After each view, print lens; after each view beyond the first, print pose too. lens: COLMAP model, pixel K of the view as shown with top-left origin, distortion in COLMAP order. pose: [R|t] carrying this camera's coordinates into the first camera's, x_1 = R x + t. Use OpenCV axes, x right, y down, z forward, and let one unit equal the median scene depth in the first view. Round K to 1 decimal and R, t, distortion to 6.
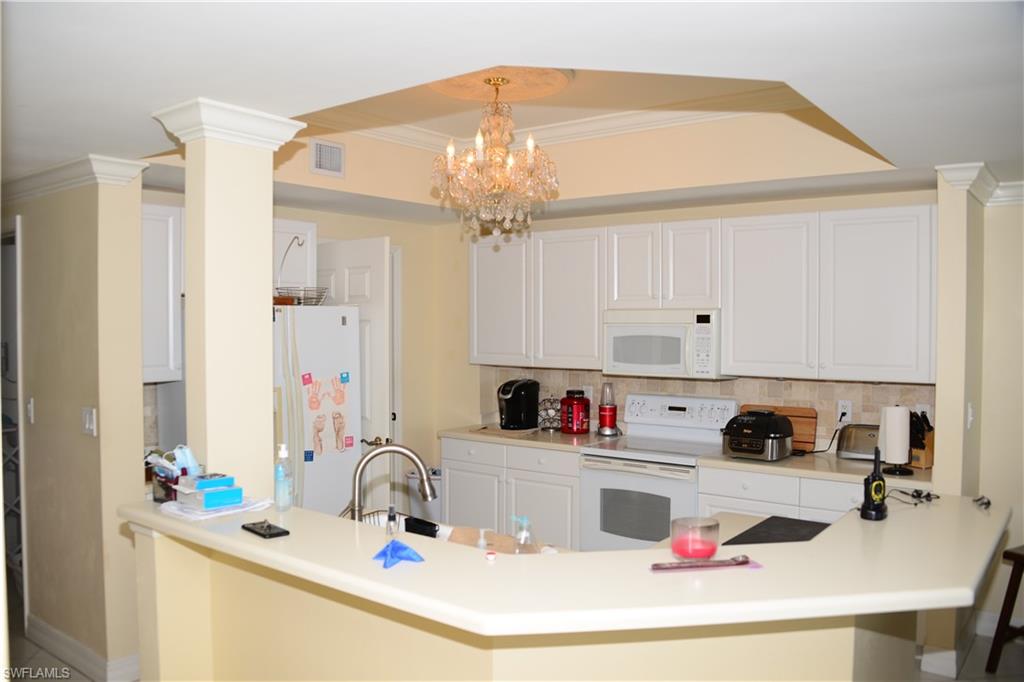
lens RADIAL K [[824.2, 0, 512.0], [0, 824.2, 341.0], [0, 0, 1]] dist [-0.142497, 0.068323]
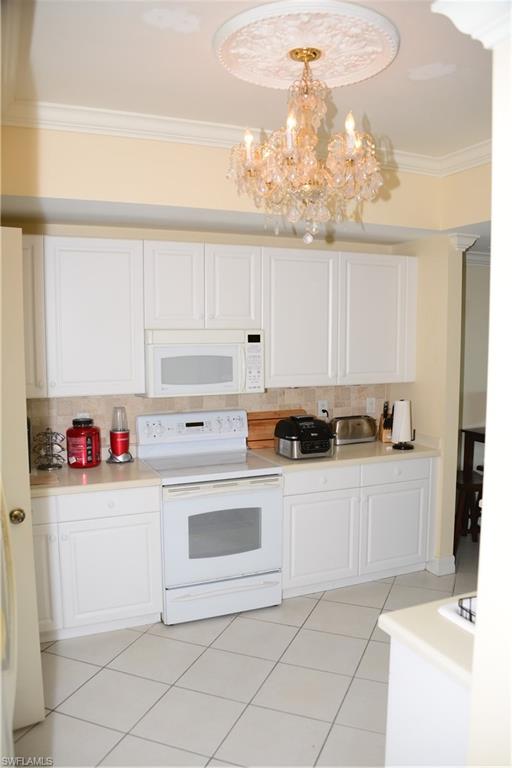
lens RADIAL K [[618.1, 0, 256.0], [0, 618.1, 384.0], [0, 0, 1]] dist [-0.142497, 0.068323]
pose [[0.473833, -0.077008, 0.877241, -0.452642], [0.025414, 0.996950, 0.073790, -0.025219], [-0.880248, -0.012670, 0.474345, 0.565817]]
